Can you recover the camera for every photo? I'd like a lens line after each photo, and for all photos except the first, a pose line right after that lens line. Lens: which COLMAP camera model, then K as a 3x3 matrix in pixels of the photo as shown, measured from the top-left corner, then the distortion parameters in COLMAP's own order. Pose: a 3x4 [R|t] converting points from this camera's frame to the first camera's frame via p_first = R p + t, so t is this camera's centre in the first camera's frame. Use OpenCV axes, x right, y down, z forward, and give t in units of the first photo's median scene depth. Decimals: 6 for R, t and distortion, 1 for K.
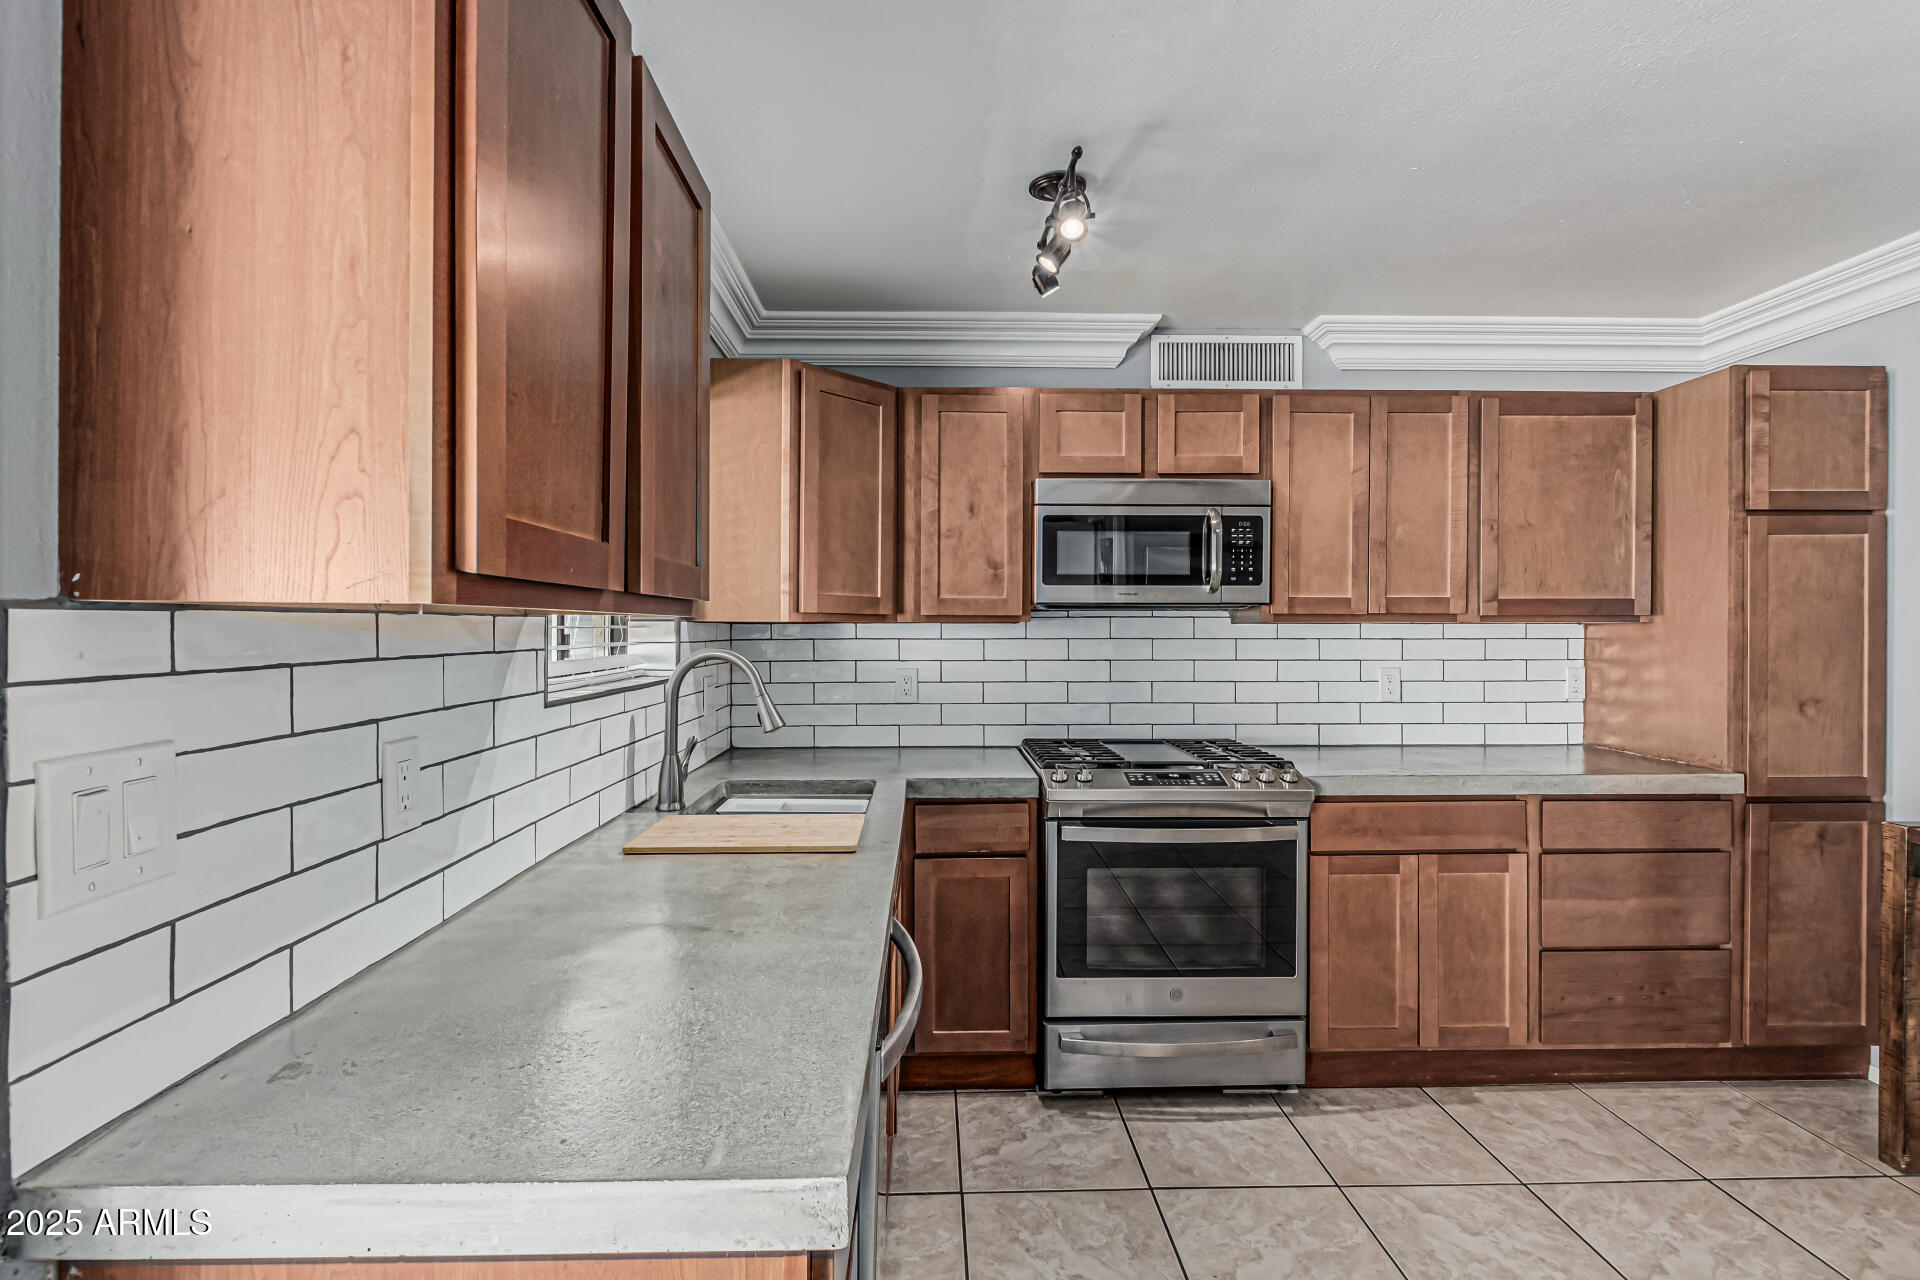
lens RADIAL K [[881.9, 0, 950.2], [0, 881.9, 631.2], [0, 0, 1]] dist [0.008988, -0.003828]
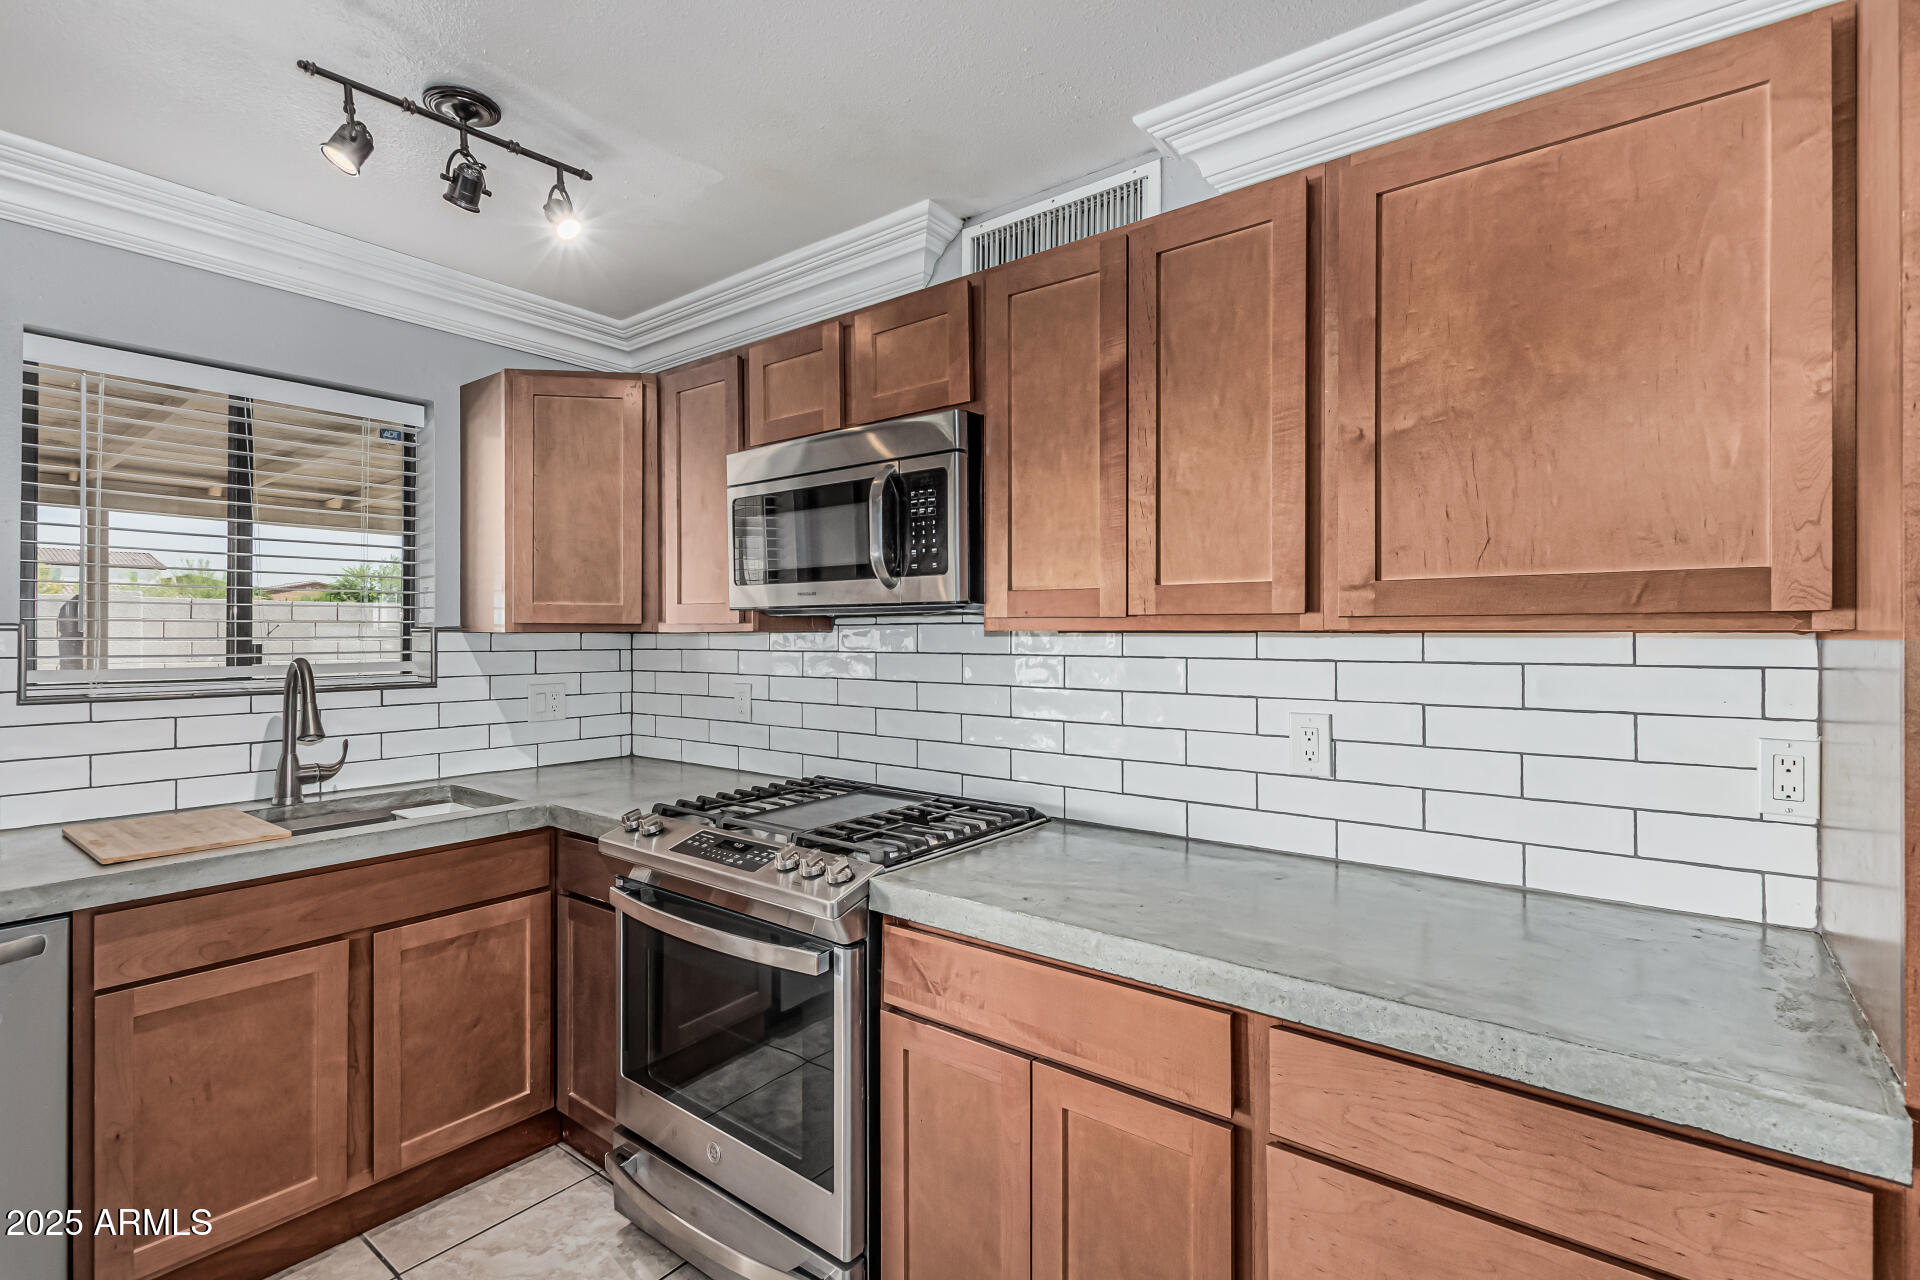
lens RADIAL K [[881.9, 0, 955.3], [0, 881.9, 630.7], [0, 0, 1]] dist [0.008988, -0.003828]
pose [[0.772063, -0.002649, -0.635541, 0.824965], [-0.002203, 0.999974, -0.006844, -0.006662], [0.635542, 0.006684, 0.772037, 0.540836]]
